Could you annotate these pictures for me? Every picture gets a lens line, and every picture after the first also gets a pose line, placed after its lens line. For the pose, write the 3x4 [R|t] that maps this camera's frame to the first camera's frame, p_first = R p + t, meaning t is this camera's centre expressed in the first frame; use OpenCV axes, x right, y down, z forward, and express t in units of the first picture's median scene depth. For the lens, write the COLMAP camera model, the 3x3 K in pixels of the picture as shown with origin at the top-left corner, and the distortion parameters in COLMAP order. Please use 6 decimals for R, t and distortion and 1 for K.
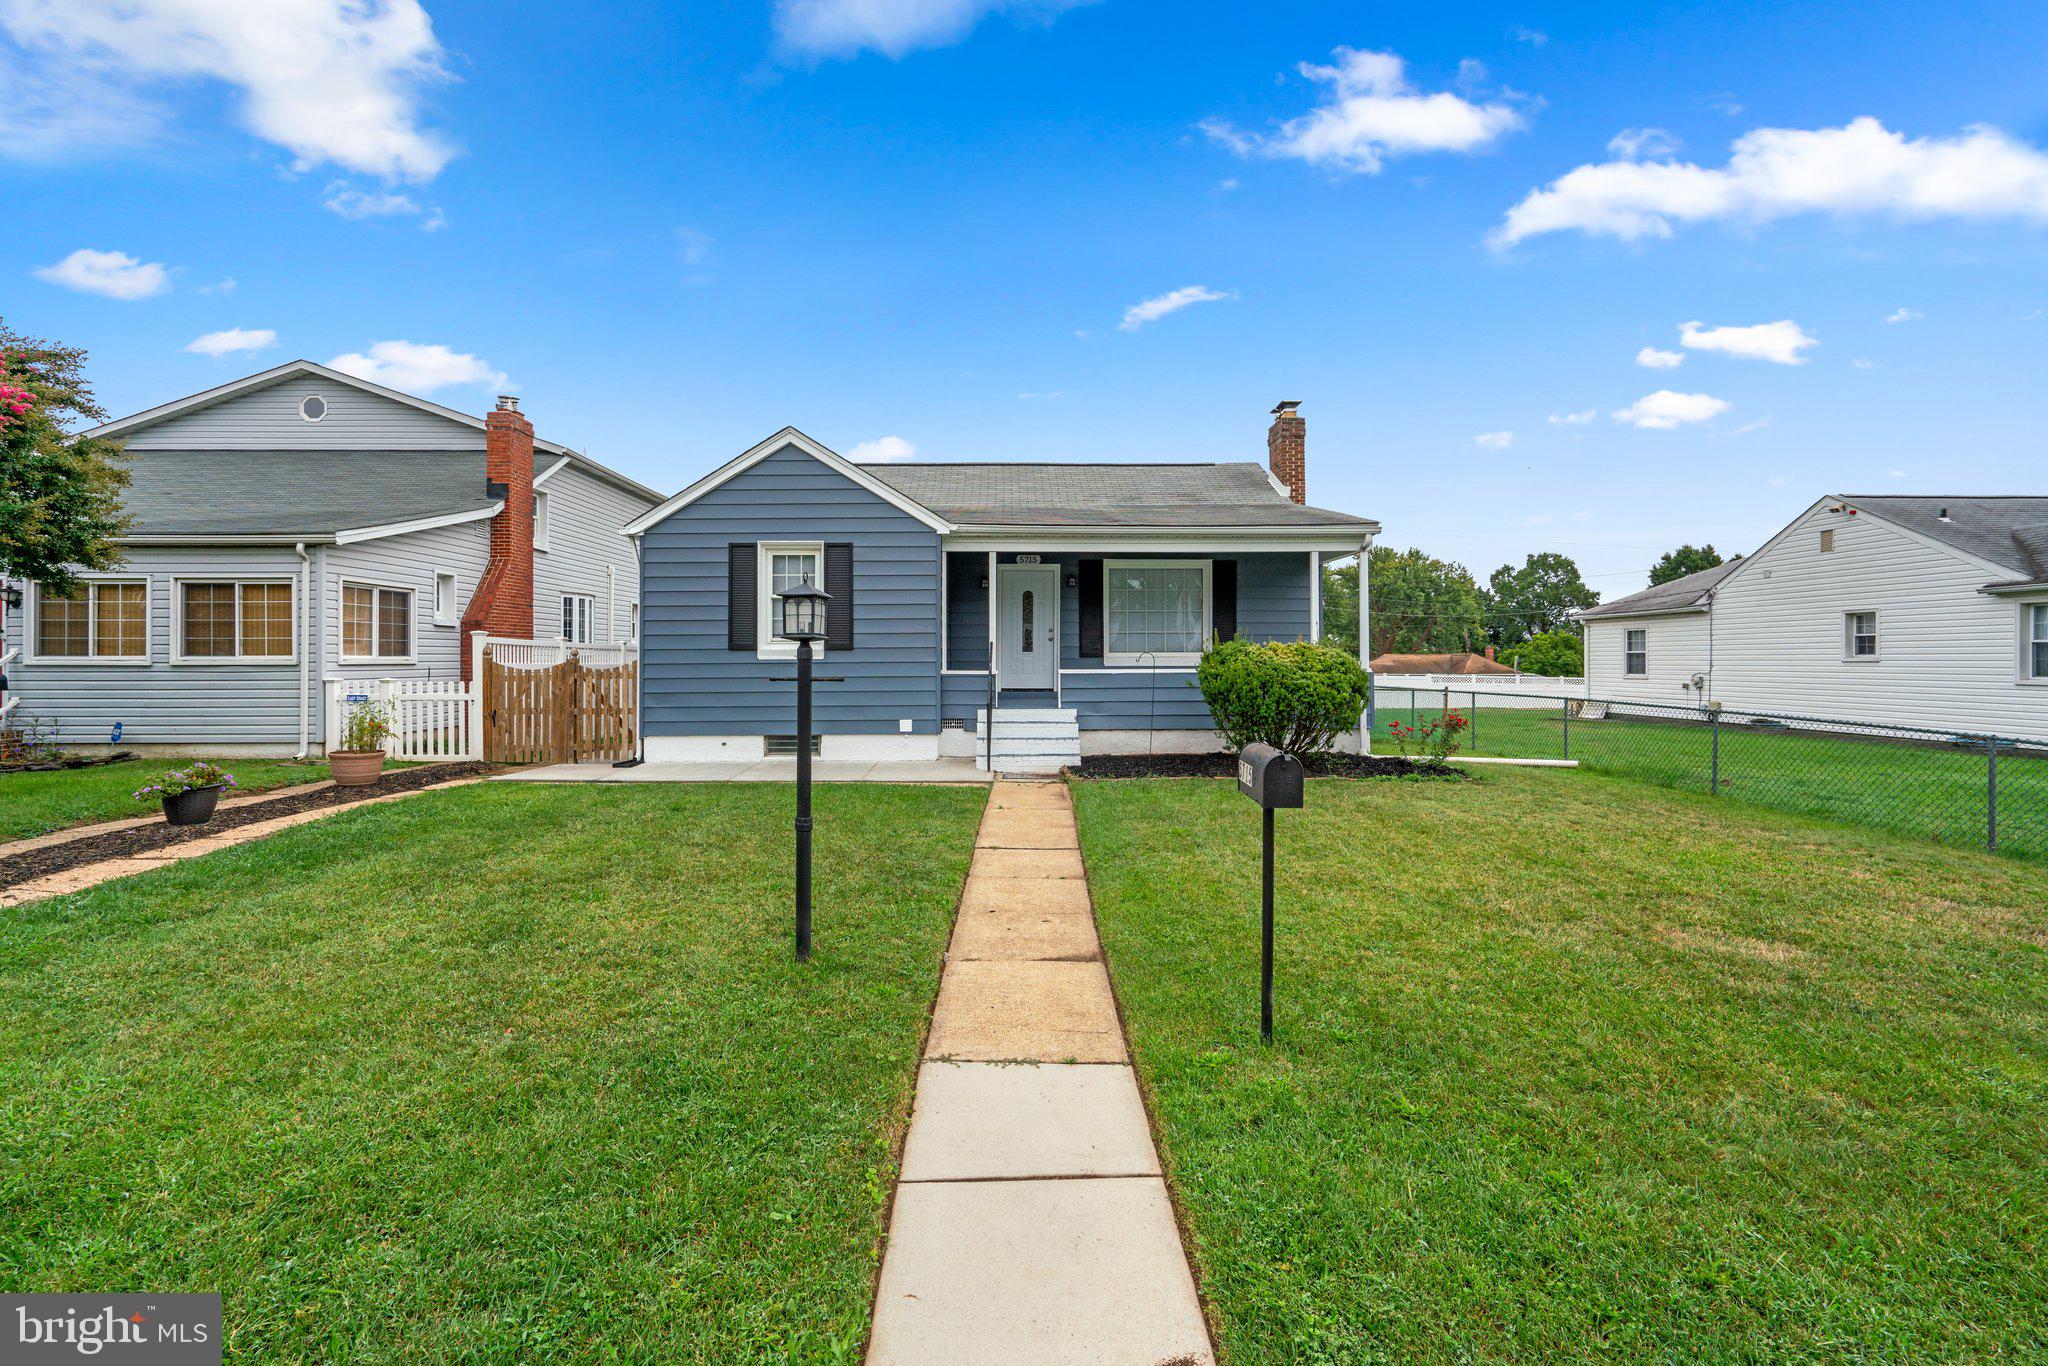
lens RADIAL K [[932.5, 0, 1024.0], [0, 932.5, 683.0], [0, 0, 1]] dist [-0.002886, -0.000127]
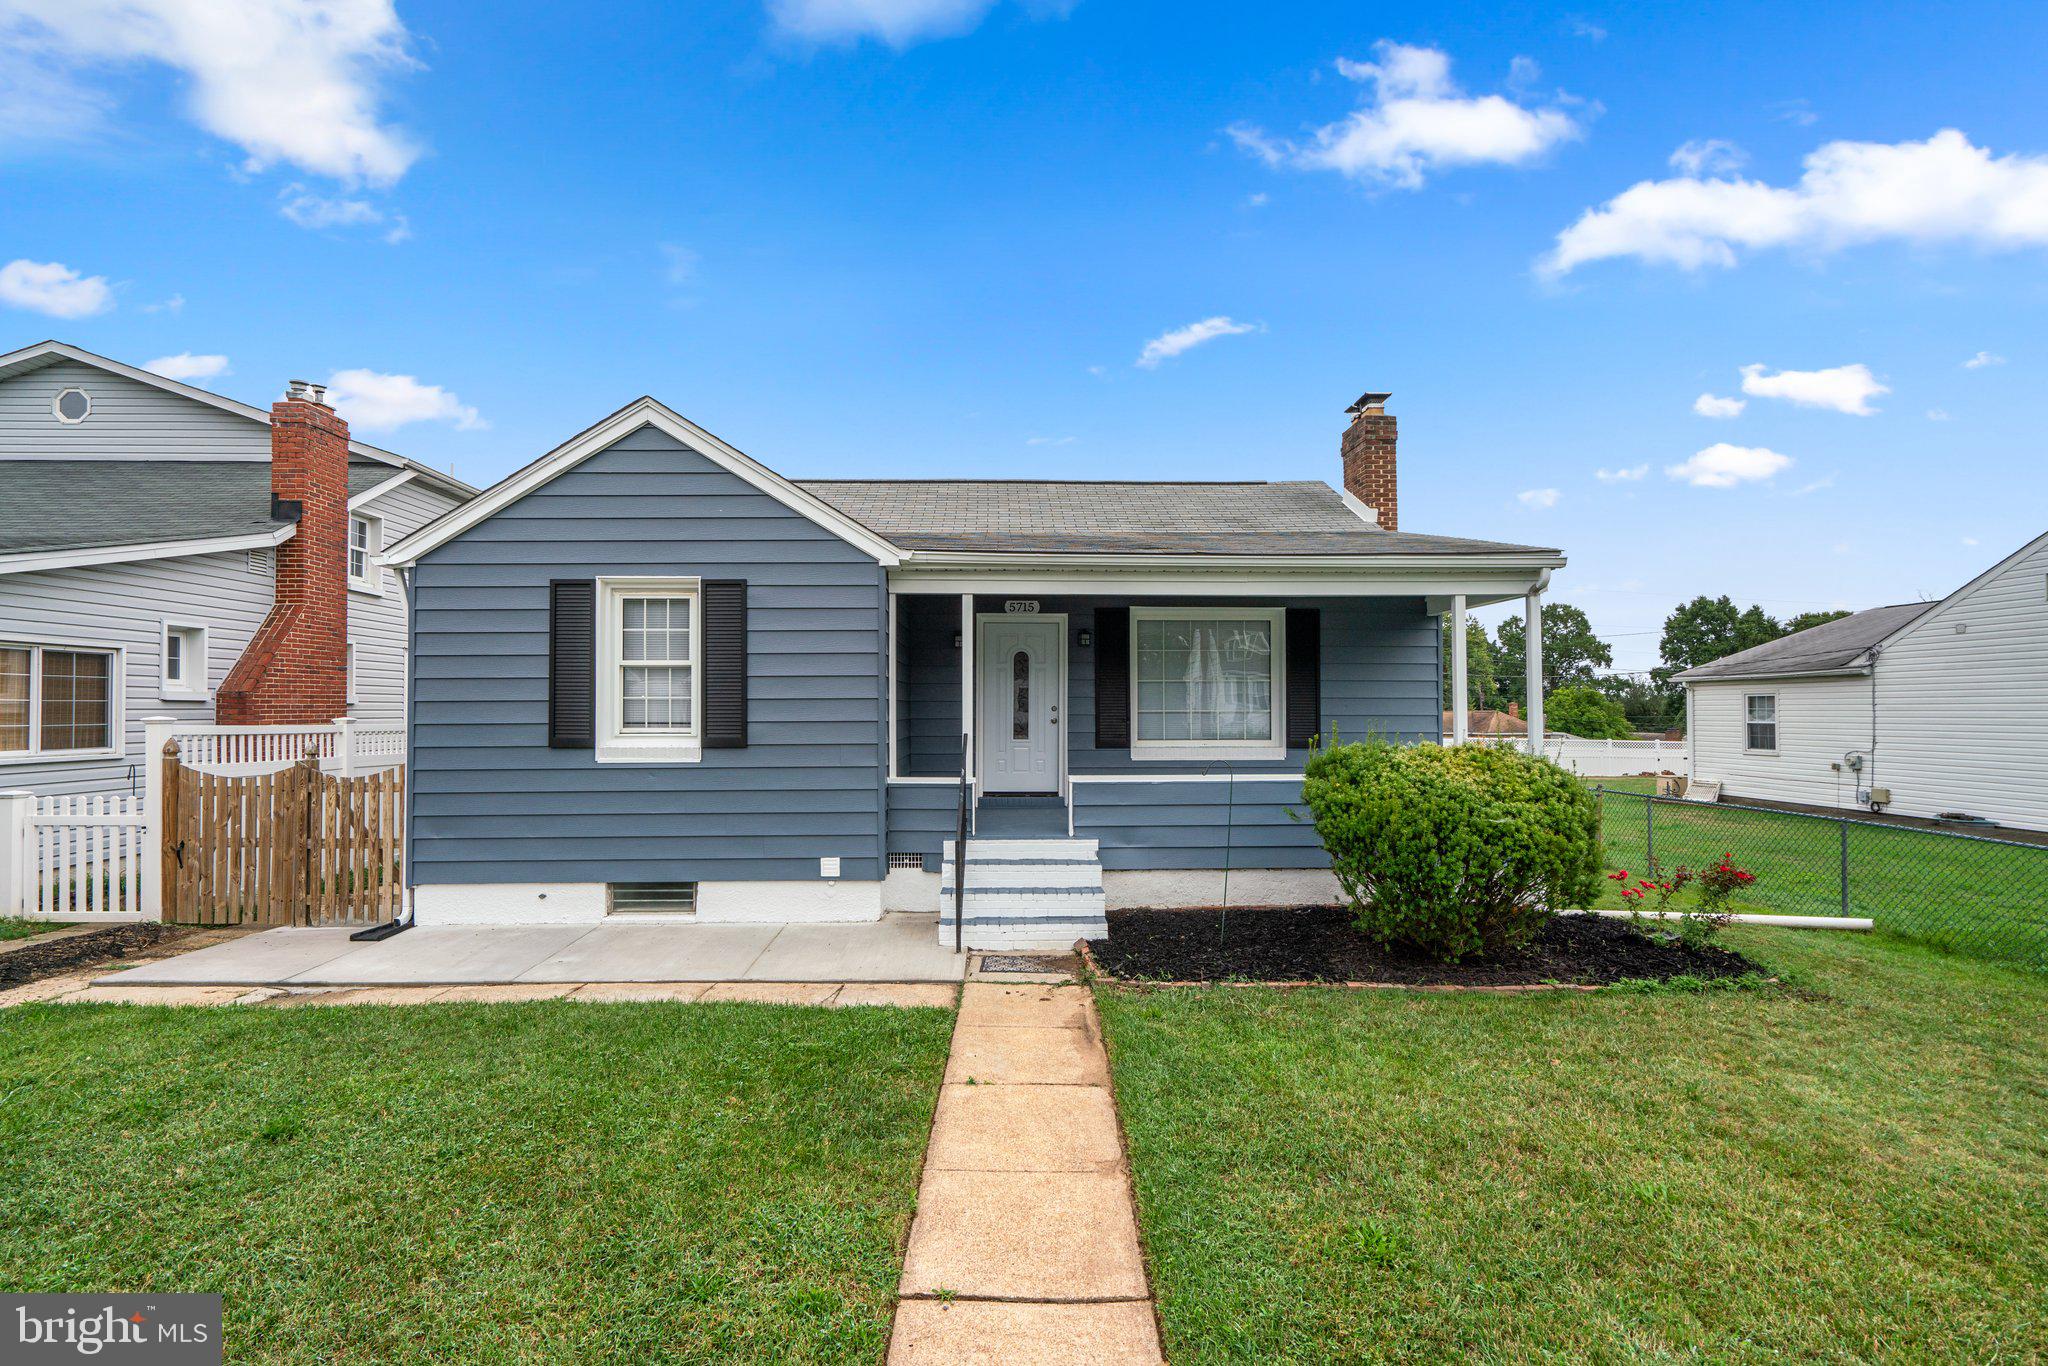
lens RADIAL K [[919.3, 0, 1048.3], [0, 919.3, 700.5], [0, 0, 1]] dist [-0.003162, -0.000021]
pose [[0.999901, 0.000456, 0.014039, 0.013229], [0.000031, 0.999400, -0.034626, -0.045129], [-0.014047, 0.034623, 0.999302, 0.364006]]
